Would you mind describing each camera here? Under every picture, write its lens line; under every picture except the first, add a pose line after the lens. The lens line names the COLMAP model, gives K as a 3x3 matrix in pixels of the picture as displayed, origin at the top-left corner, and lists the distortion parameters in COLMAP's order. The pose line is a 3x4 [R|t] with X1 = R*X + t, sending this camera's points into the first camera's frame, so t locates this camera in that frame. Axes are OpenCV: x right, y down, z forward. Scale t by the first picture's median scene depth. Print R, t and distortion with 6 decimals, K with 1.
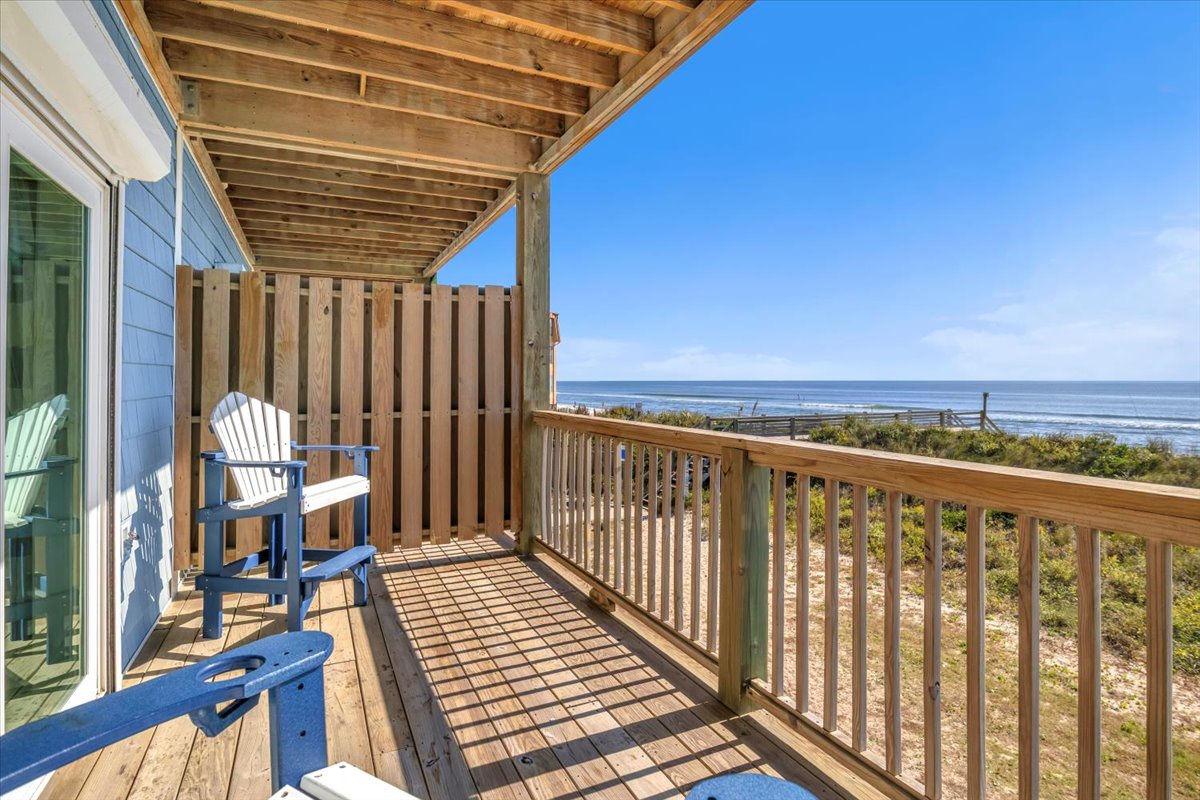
lens RADIAL K [[611.0, 0, 595.7], [0, 611.0, 389.1], [0, 0, 1]] dist [0.002674, 0.000497]
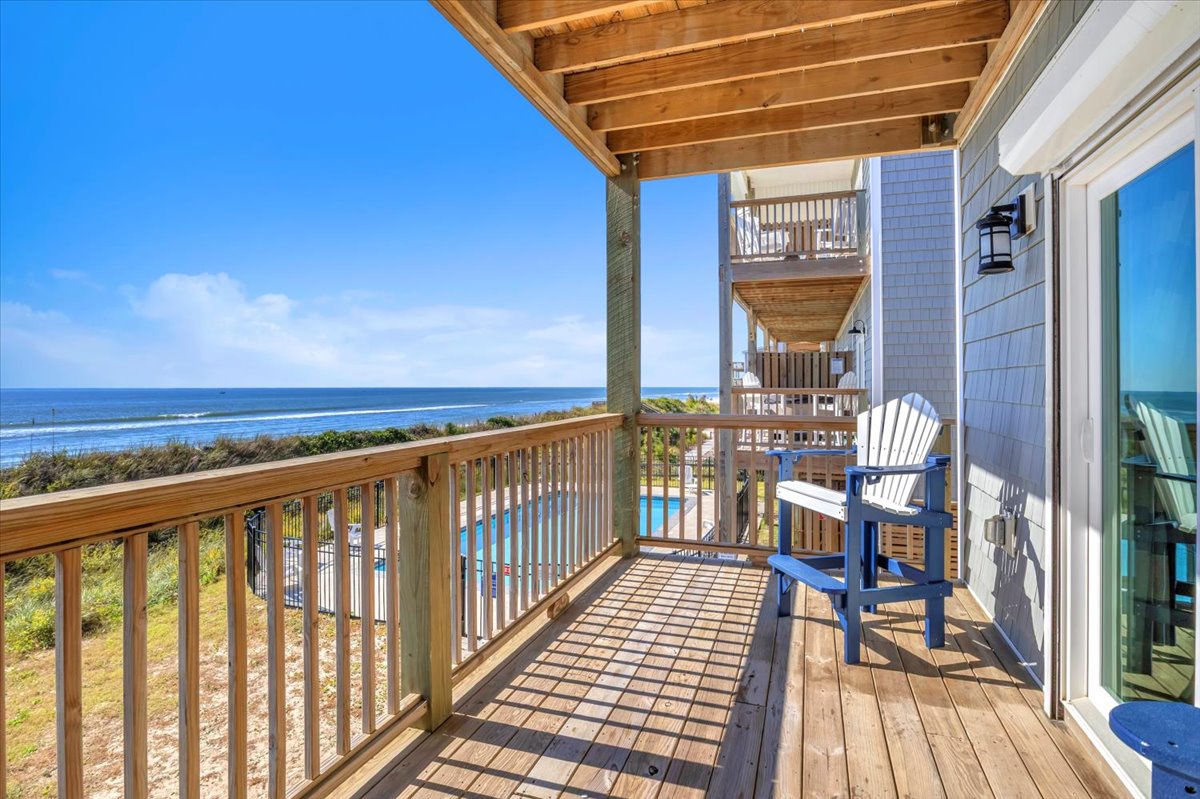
lens RADIAL K [[611.0, 0, 597.7], [0, 611.0, 390.4], [0, 0, 1]] dist [0.002674, 0.000497]
pose [[-0.714152, -0.006306, 0.699962, -0.679138], [0.006283, 0.999861, 0.015418, -0.019583], [-0.699962, 0.015409, -0.714014, 1.622891]]
